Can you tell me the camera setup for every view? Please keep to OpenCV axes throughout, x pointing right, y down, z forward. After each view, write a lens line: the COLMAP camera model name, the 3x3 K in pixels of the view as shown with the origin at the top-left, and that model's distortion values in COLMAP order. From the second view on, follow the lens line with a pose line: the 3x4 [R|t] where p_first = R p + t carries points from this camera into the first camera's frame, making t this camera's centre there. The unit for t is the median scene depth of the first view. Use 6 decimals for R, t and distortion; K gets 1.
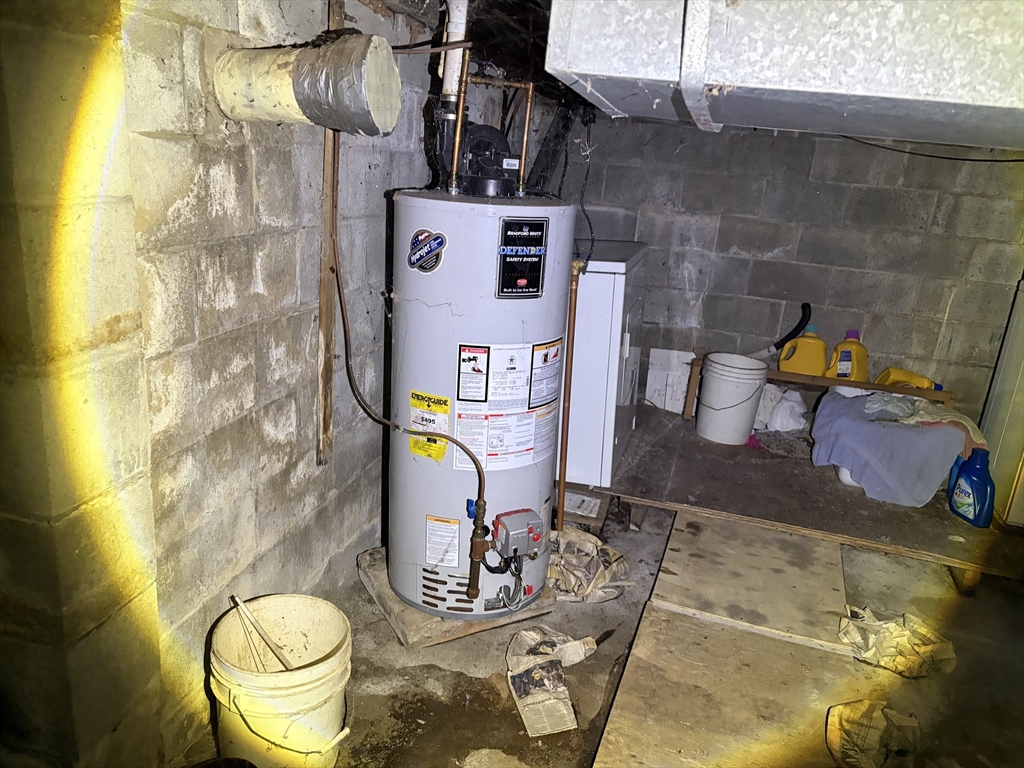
lens RADIAL K [[766.1, 0, 514.7], [0, 766.1, 385.5], [0, 0, 1]] dist [0.048246, -0.049793]
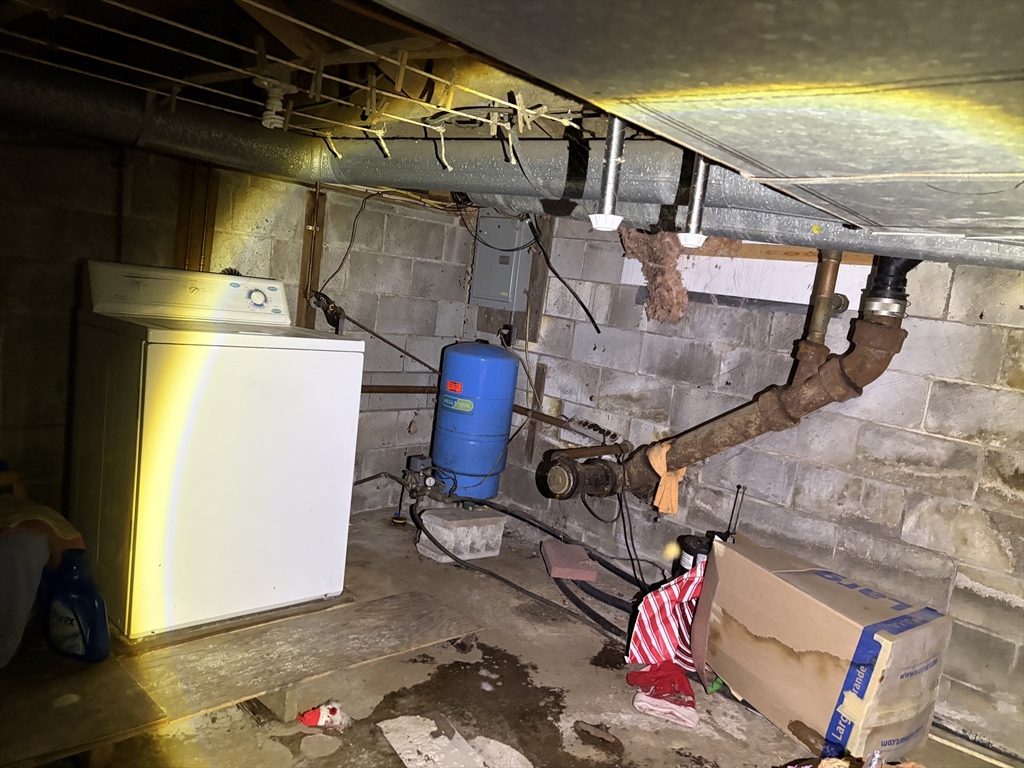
lens RADIAL K [[766.1, 0, 517.9], [0, 766.1, 393.8], [0, 0, 1]] dist [0.048246, -0.049793]
pose [[0.469905, -0.145637, 0.870620, 0.223084], [0.179085, 0.981513, 0.067528, -0.034207], [-0.864360, 0.124183, 0.487300, 0.326845]]
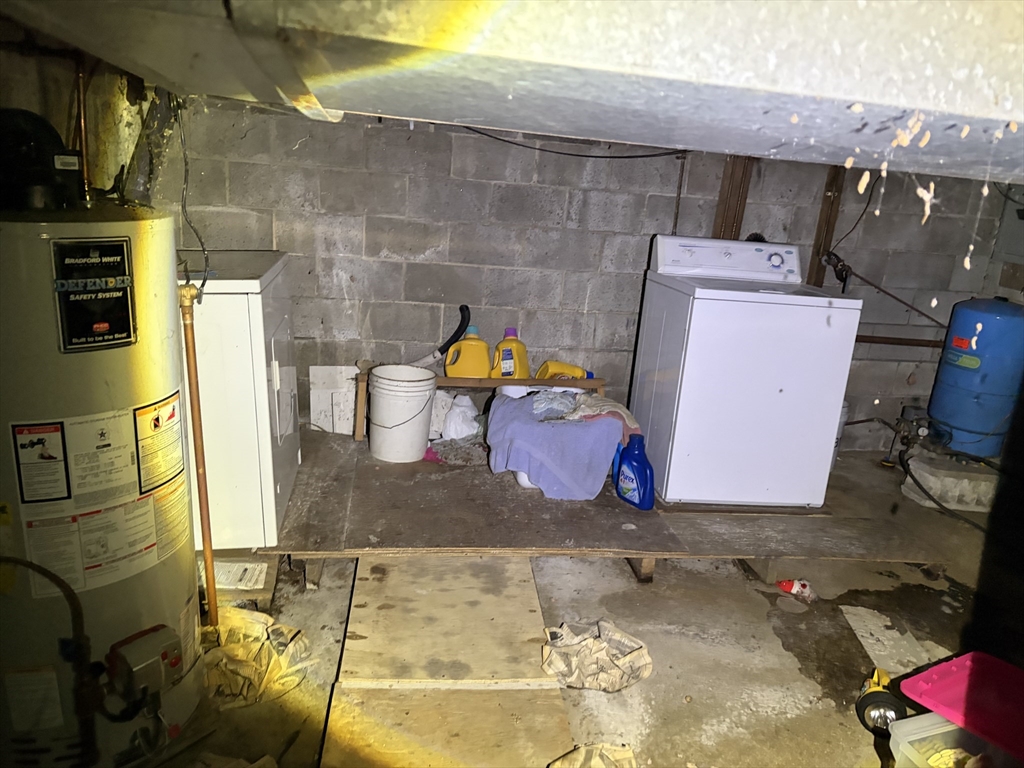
lens RADIAL K [[766.1, 0, 510.3], [0, 766.1, 389.9], [0, 0, 1]] dist [0.048246, -0.049793]
pose [[0.907643, -0.125077, 0.400675, 0.042599], [0.120173, 0.992046, 0.037459, -0.041094], [-0.402173, 0.014151, 0.915454, 0.130608]]
